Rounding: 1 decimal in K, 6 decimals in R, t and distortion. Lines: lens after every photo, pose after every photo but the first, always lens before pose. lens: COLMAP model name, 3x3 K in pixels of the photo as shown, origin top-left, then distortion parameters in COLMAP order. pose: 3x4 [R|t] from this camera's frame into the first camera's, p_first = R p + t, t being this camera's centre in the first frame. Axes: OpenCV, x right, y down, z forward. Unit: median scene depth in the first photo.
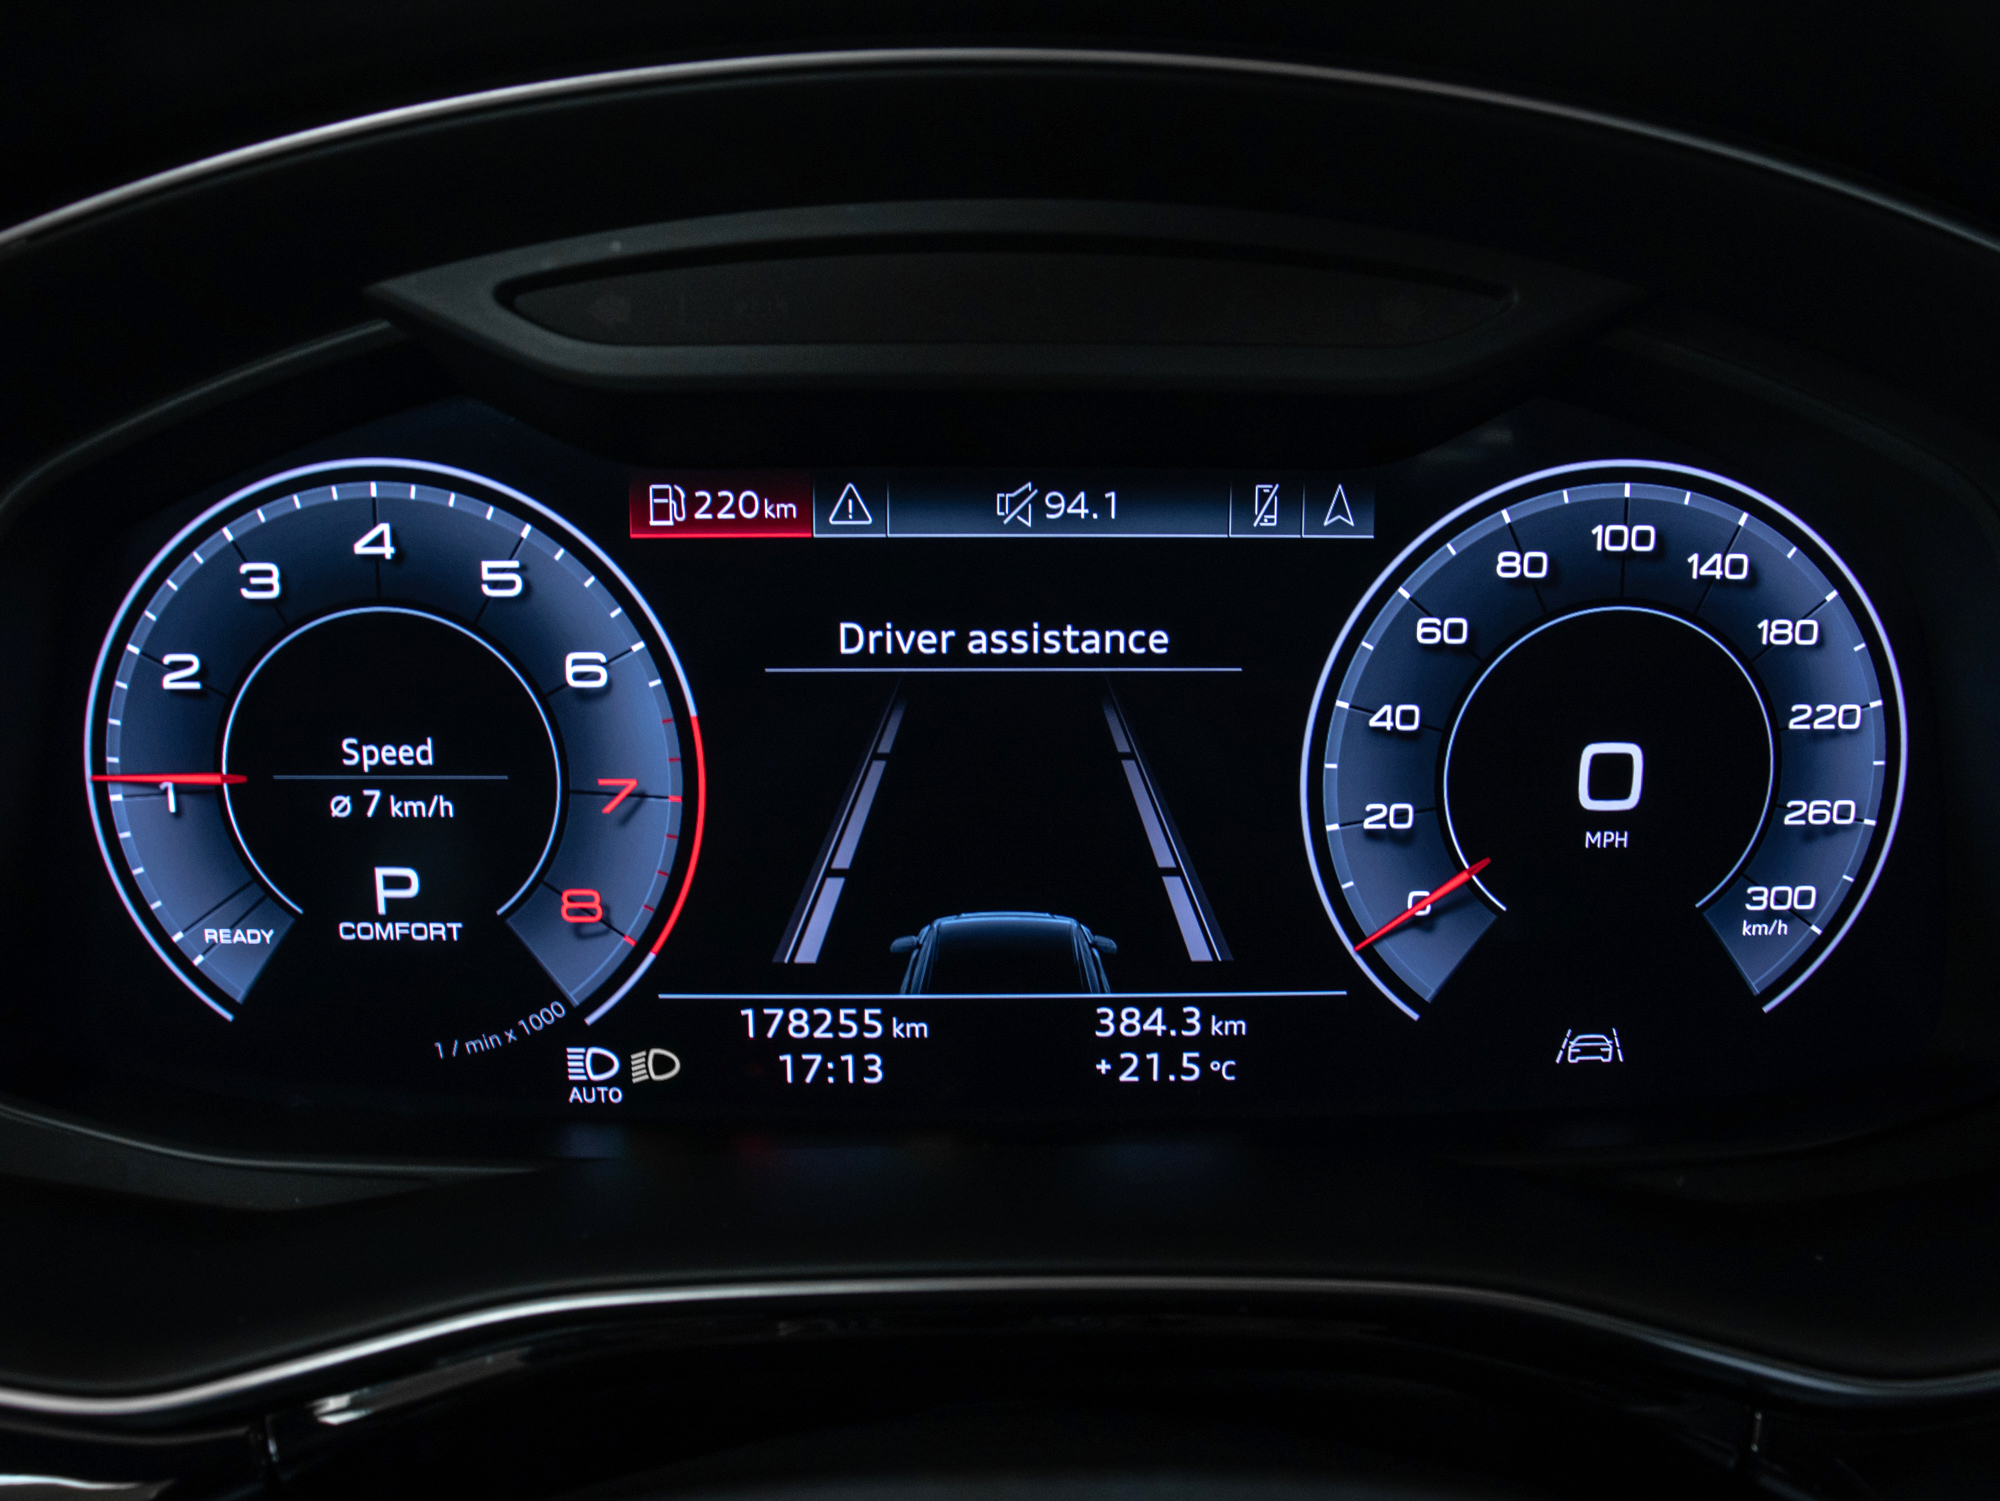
lens RADIAL K [[1973.7, 0, 1103.6], [0, 1973.7, 724.6], [0, 0, 1]] dist [-0.147768, 0.000000]
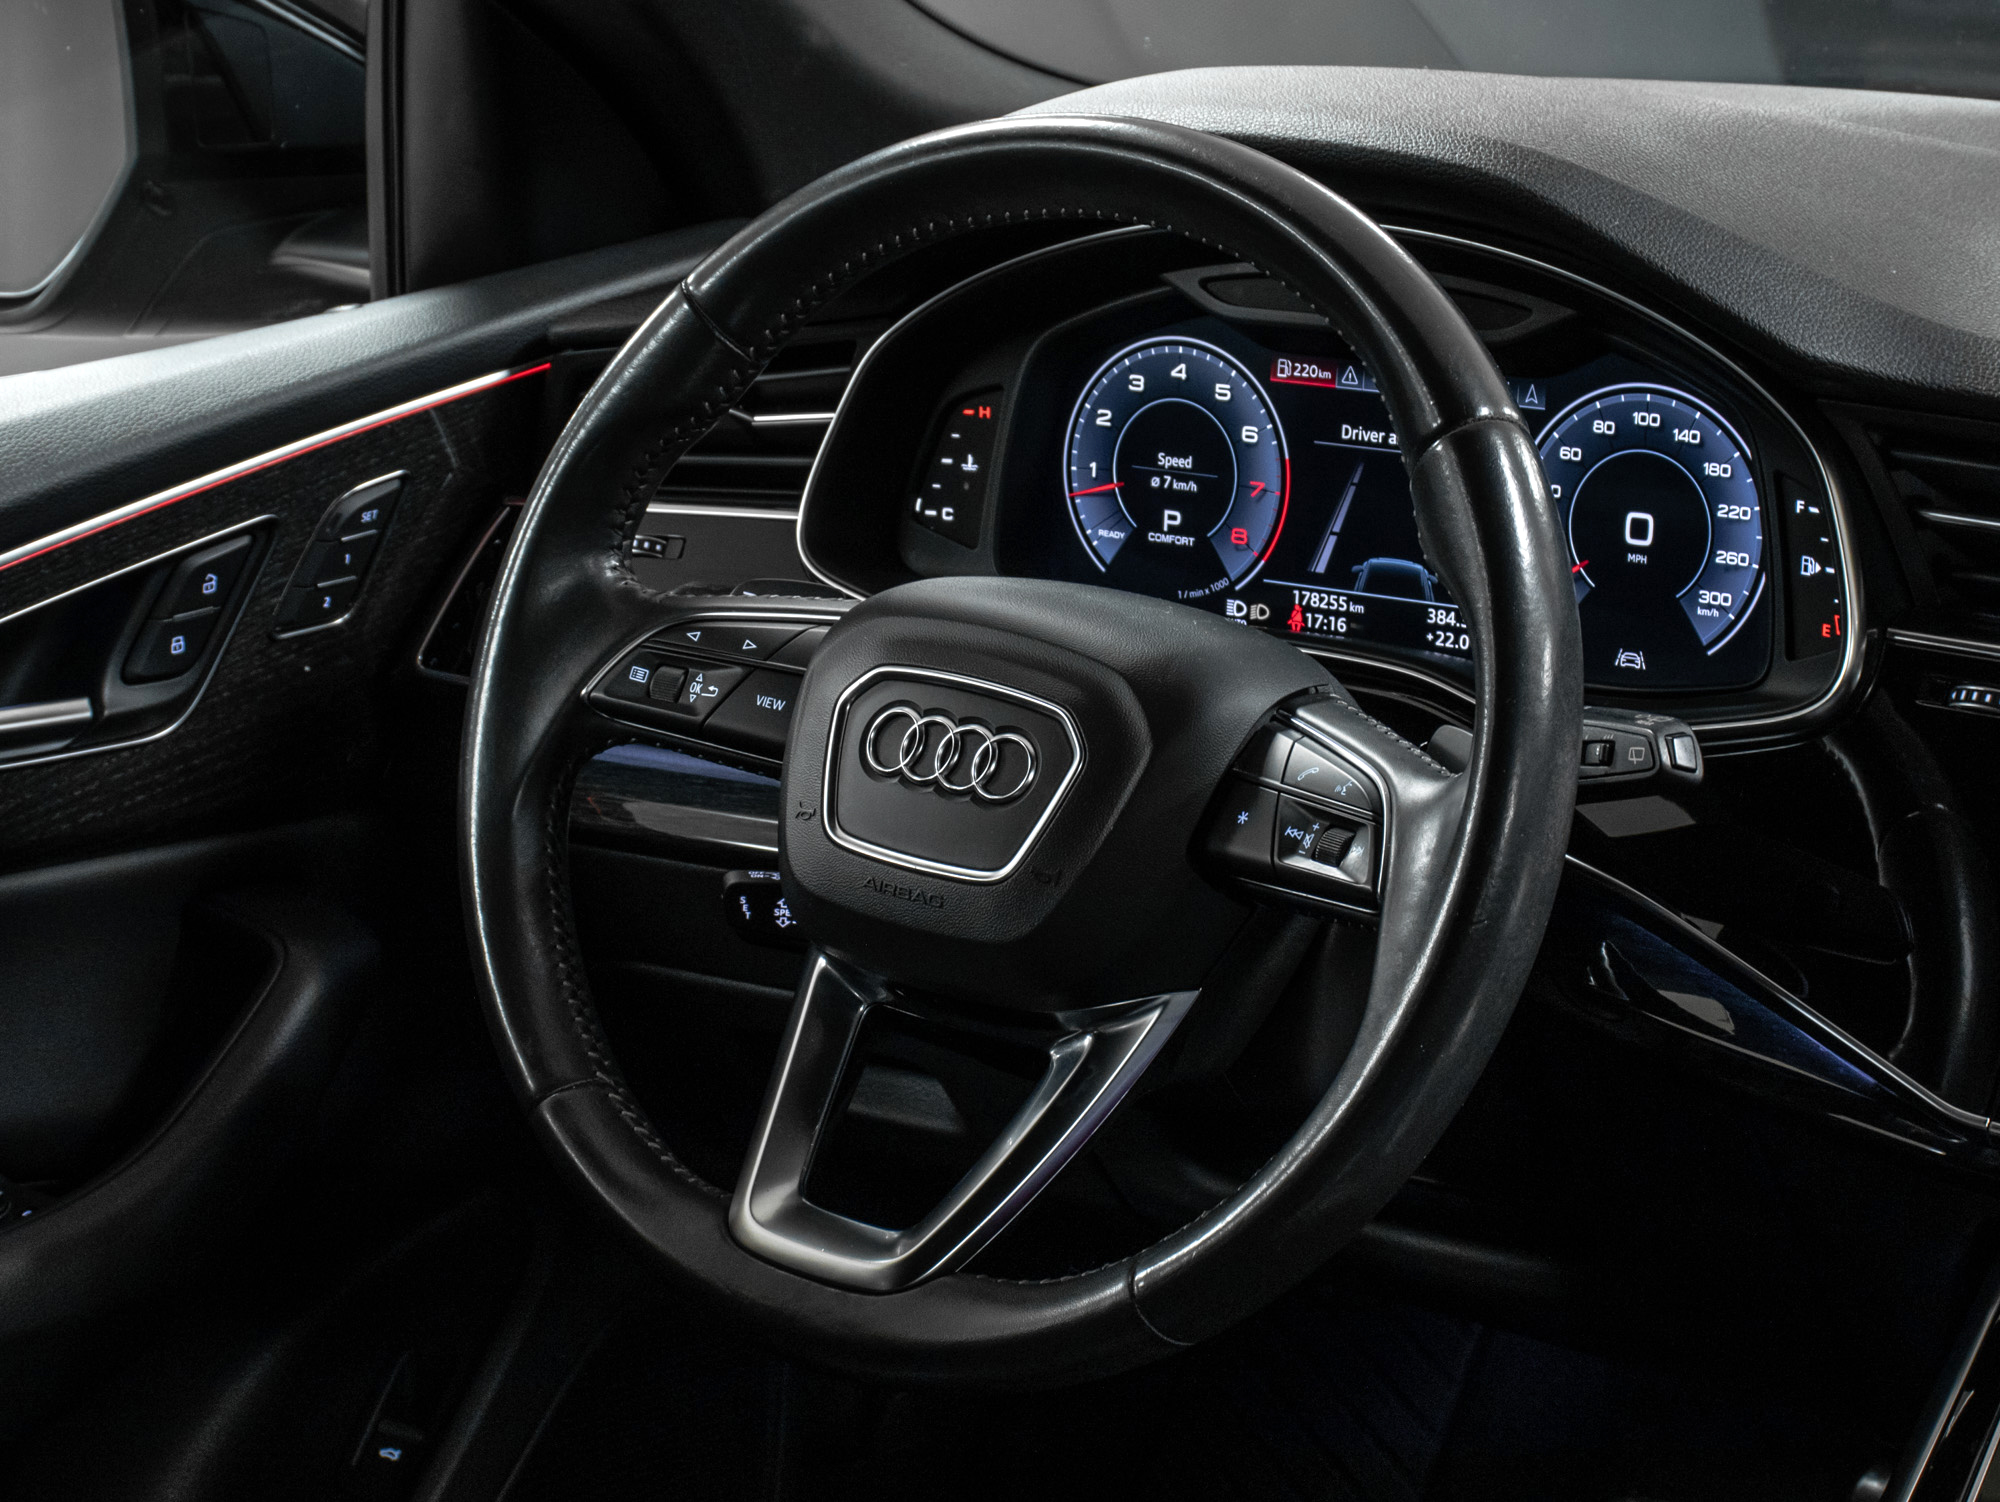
lens RADIAL K [[4438.1, 0, 985.6], [0, 4438.1, 749.4], [0, 0, 1]] dist [0.050333, 0.000000]
pose [[0.785355, 0.136740, -0.603755, 2.750065], [-0.151053, 0.988148, 0.027311, 0.247613], [0.600334, 0.069750, 0.796702, -3.409228]]
